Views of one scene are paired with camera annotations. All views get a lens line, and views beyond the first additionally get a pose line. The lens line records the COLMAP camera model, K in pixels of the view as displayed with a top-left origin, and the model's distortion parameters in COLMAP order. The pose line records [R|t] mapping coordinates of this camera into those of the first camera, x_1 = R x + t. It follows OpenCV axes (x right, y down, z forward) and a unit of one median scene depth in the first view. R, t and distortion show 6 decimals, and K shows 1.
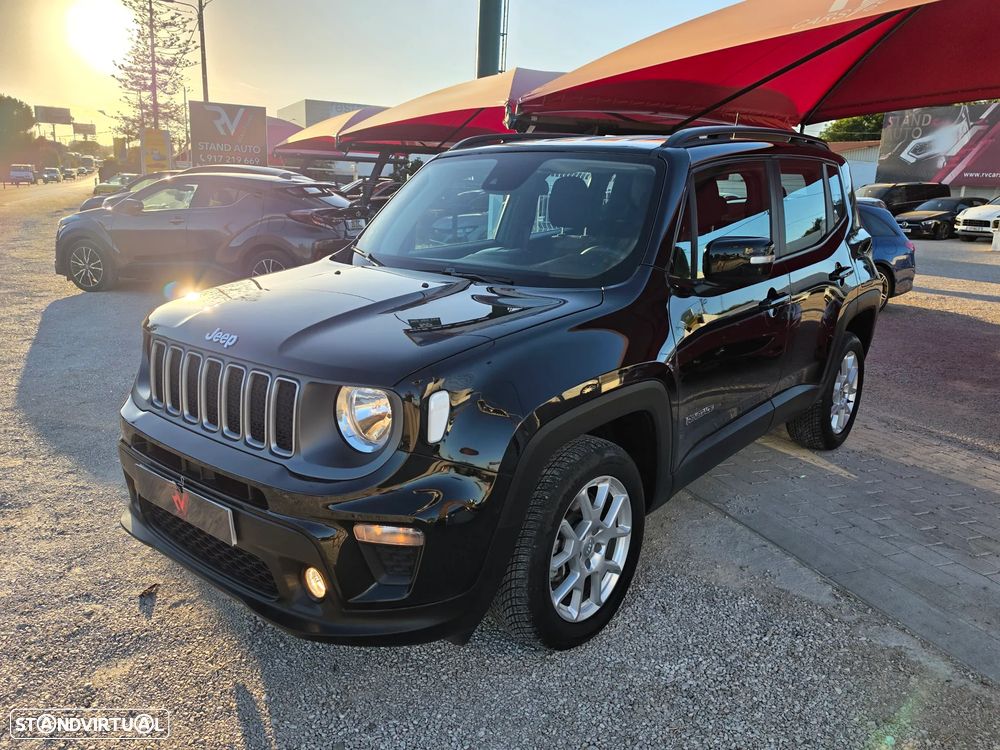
lens RADIAL K [[752.4, 0, 493.1], [0, 752.4, 392.7], [0, 0, 1]] dist [0.099978, -0.142948]
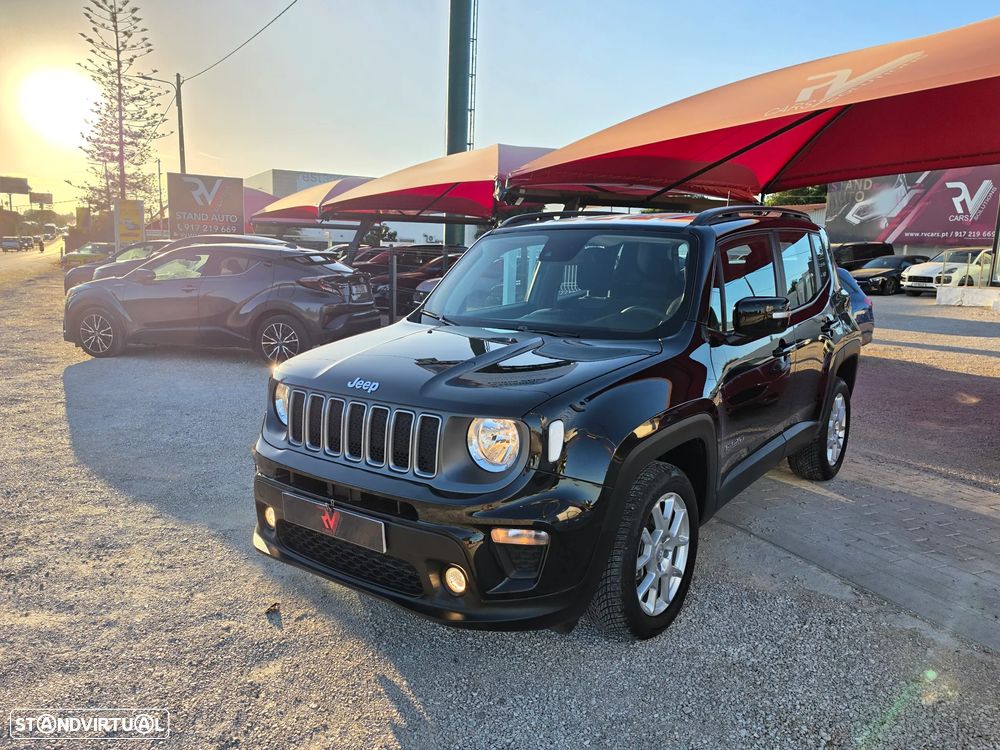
lens RADIAL K [[752.4, 0, 493.1], [0, 752.4, 392.7], [0, 0, 1]] dist [0.099978, -0.142948]
pose [[0.998527, -0.021274, 0.049917, -0.155868], [0.025116, 0.996664, -0.077655, 0.030120], [-0.048098, 0.078795, 0.995730, -0.170112]]
